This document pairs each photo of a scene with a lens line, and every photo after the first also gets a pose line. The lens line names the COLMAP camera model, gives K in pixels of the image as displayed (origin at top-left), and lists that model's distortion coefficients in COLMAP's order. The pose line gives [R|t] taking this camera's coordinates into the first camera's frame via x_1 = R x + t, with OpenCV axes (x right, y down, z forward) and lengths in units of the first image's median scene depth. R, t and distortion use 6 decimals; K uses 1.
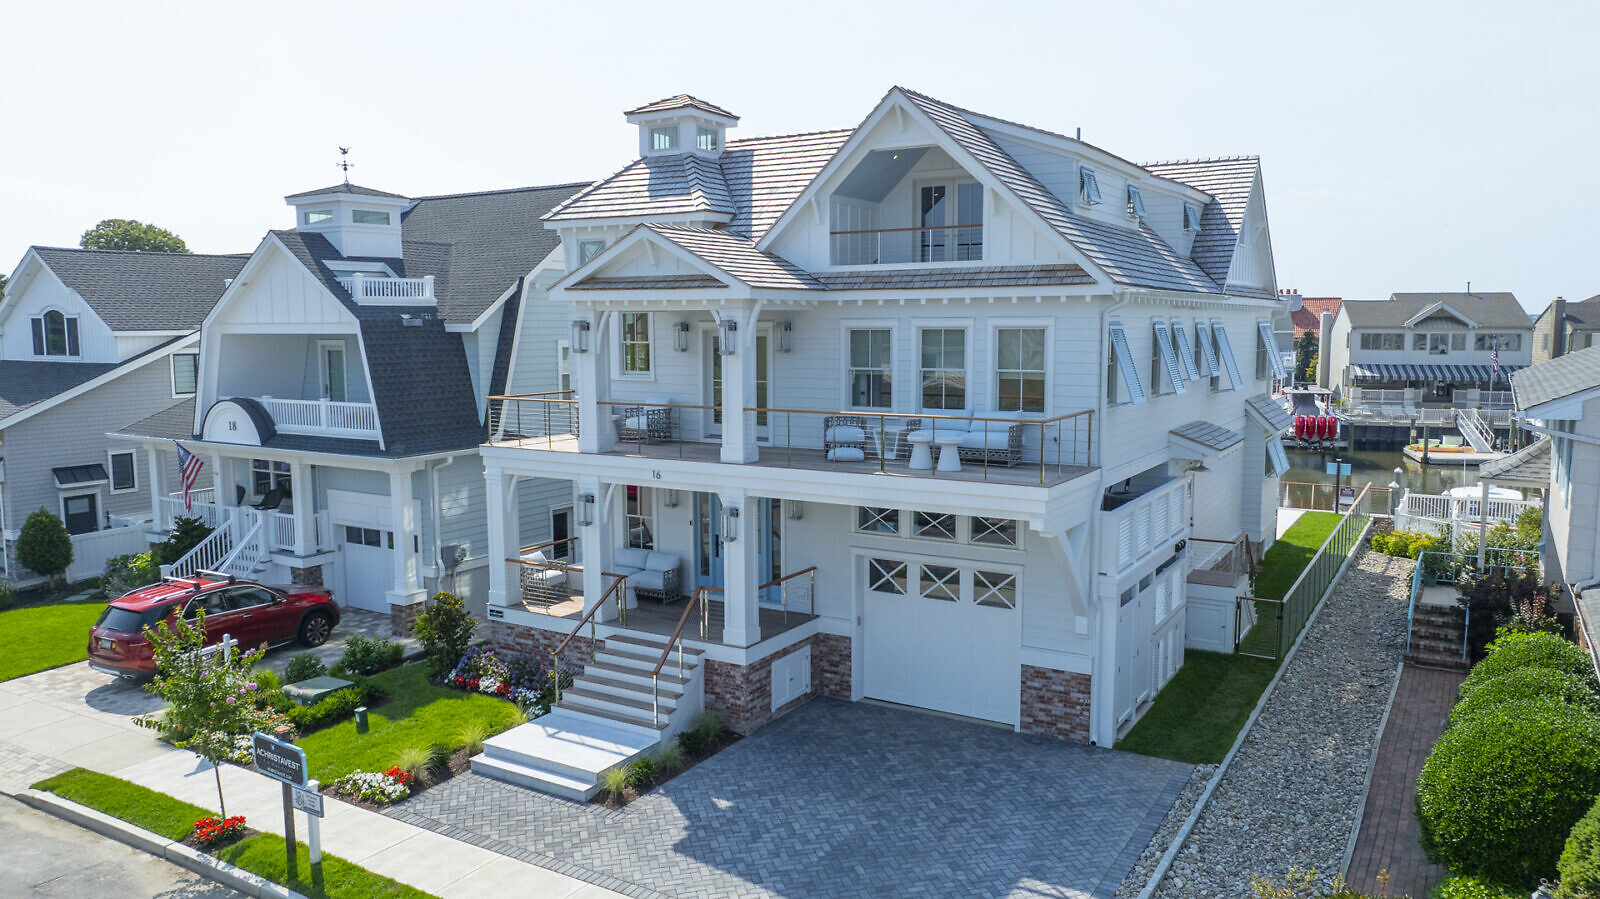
lens RADIAL K [[1145.3, 0, 800.0], [0, 1145.3, 449.5], [0, 0, 1]] dist [-0.039803, 0.039819]
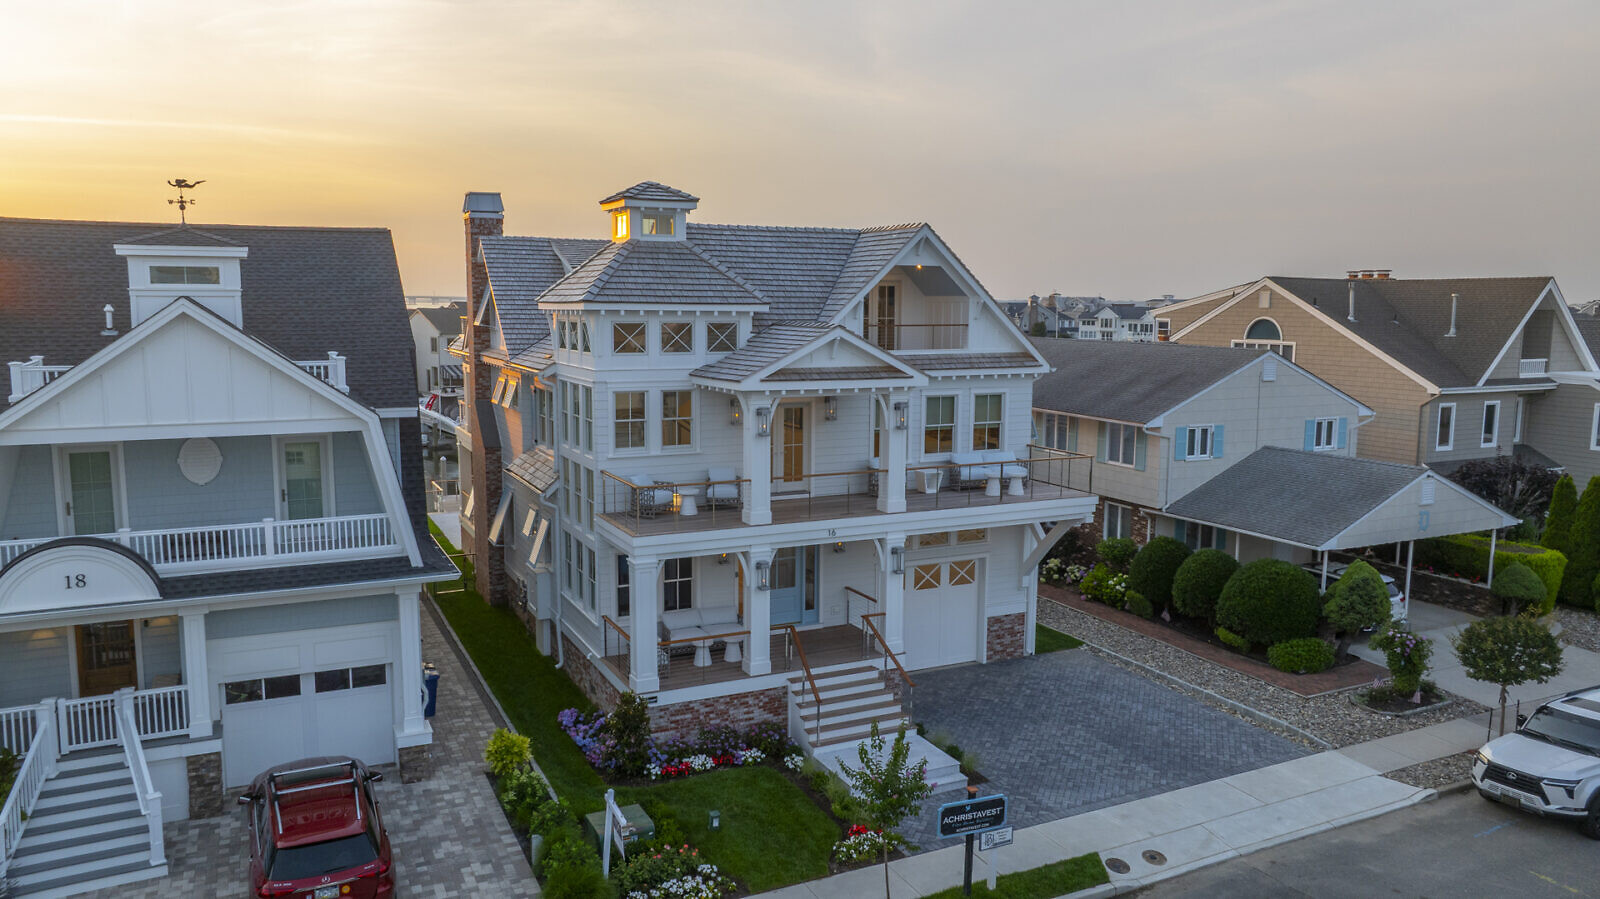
lens RADIAL K [[1127.2, 0, 800.0], [0, 1127.2, 449.5], [0, 0, 1]] dist [-0.008179, -0.039300]
pose [[0.541227, -0.101557, 0.834721, -1.097115], [0.086094, 0.994156, 0.065132, -0.141094], [-0.836458, 0.036613, 0.546807, 0.374450]]
